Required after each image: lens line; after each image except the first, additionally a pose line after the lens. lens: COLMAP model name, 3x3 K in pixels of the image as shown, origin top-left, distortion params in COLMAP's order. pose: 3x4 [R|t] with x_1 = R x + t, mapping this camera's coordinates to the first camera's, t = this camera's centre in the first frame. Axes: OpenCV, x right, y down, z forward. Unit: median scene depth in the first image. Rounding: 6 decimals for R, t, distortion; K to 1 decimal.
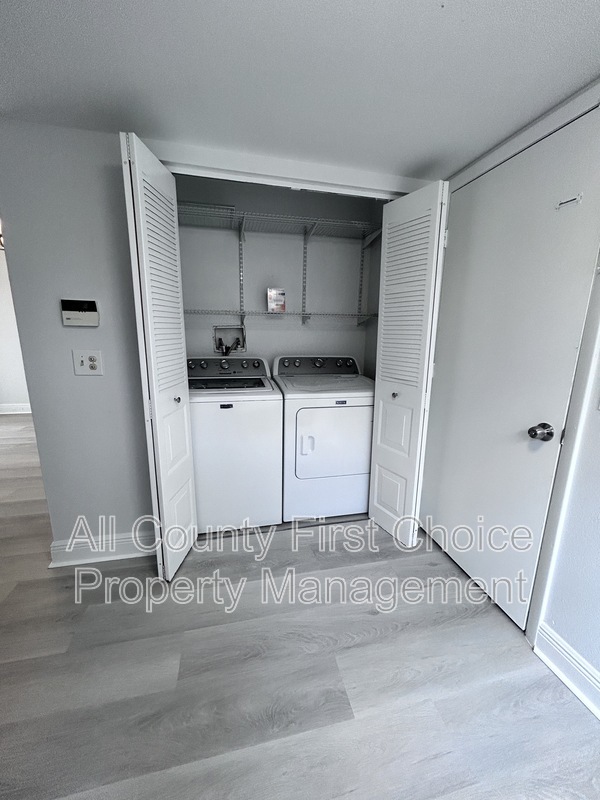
lens RADIAL K [[322.1, 0, 300.7], [0, 322.1, 399.3], [0, 0, 1]] dist [0.002220, -0.000420]
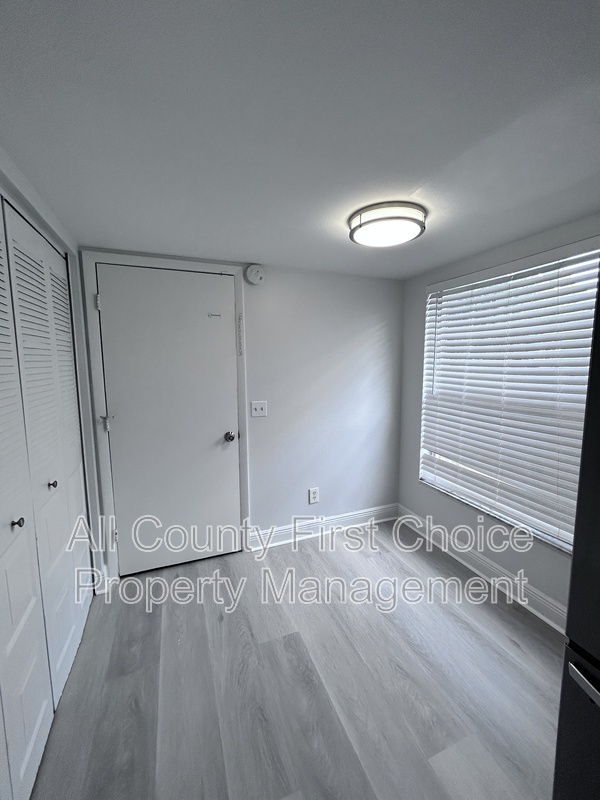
lens RADIAL K [[322.1, 0, 300.9], [0, 322.1, 398.3], [0, 0, 1]] dist [0.002220, -0.000420]
pose [[-0.155137, -0.136630, 0.978399, -1.076338], [0.195643, 0.966525, 0.165993, -0.342154], [-0.968327, 0.217169, -0.123213, 0.807815]]
